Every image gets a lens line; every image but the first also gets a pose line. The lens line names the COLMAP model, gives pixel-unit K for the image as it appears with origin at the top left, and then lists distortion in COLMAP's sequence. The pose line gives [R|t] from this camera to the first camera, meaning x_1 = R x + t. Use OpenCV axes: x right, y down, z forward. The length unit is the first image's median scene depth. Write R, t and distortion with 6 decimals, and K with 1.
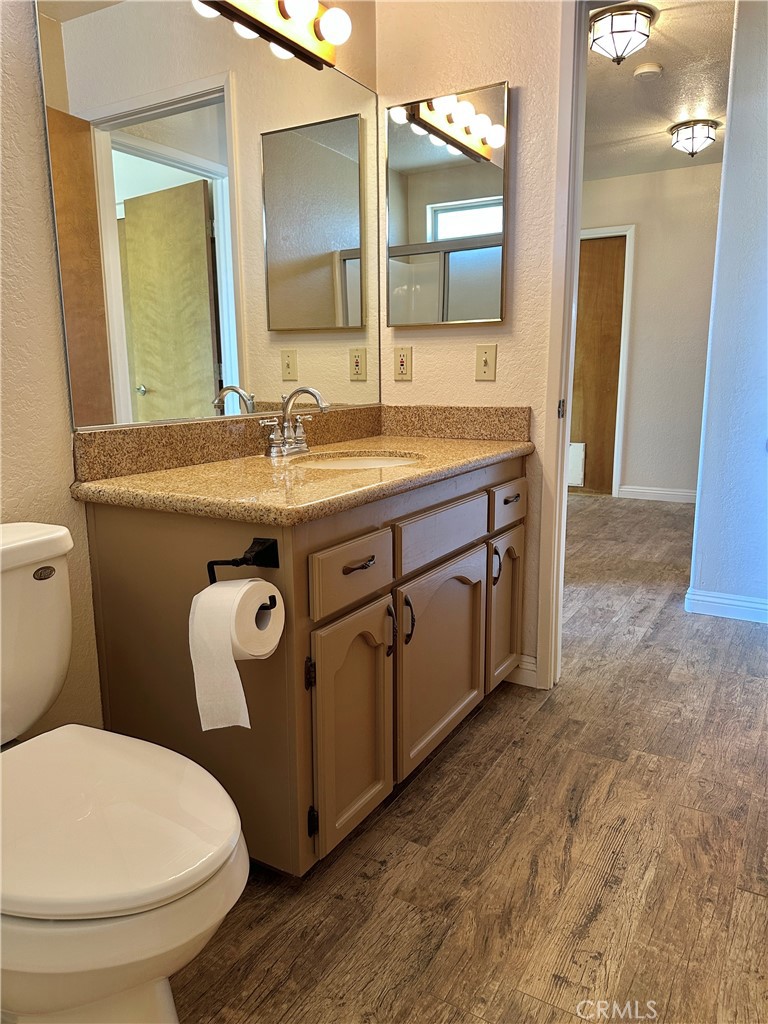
lens RADIAL K [[720.5, 0, 384.0], [0, 720.5, 512.0], [0, 0, 1]] dist [0.057427, 0.000008]
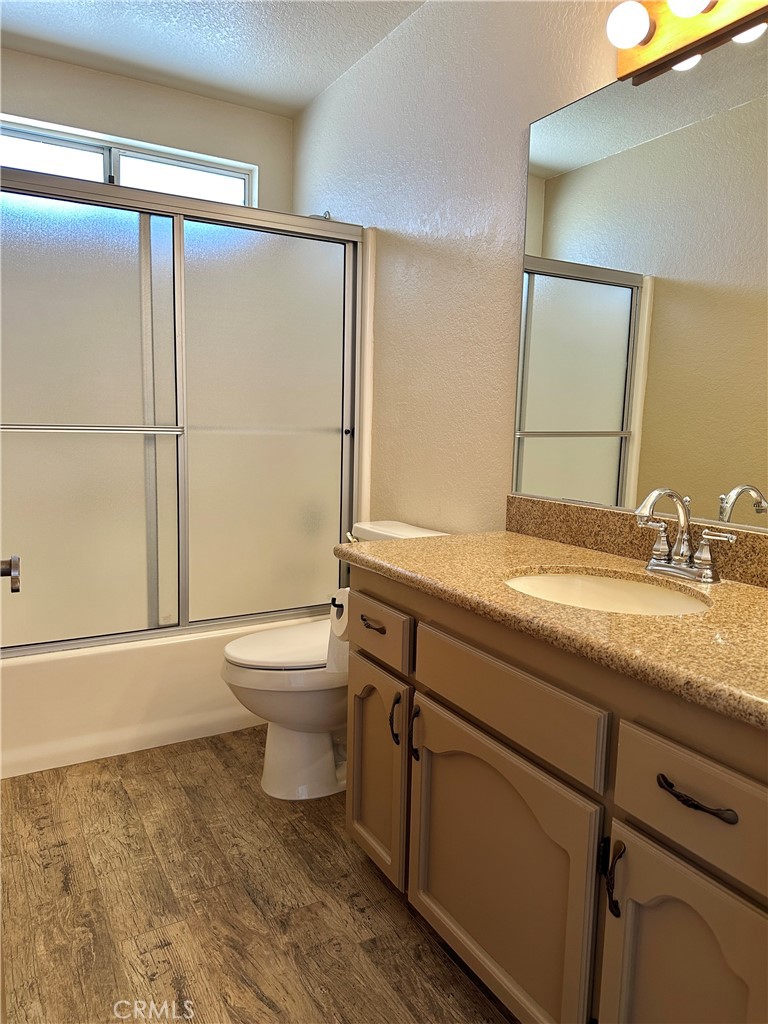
lens RADIAL K [[736.1, 0, 384.0], [0, 736.1, 512.0], [0, 0, 1]] dist [0.106785, 0.001466]
pose [[-0.473643, 0.115522, -0.873107, 0.931247], [-0.183792, 0.956568, 0.226268, -0.354482], [0.861326, 0.267641, -0.431840, 1.416437]]
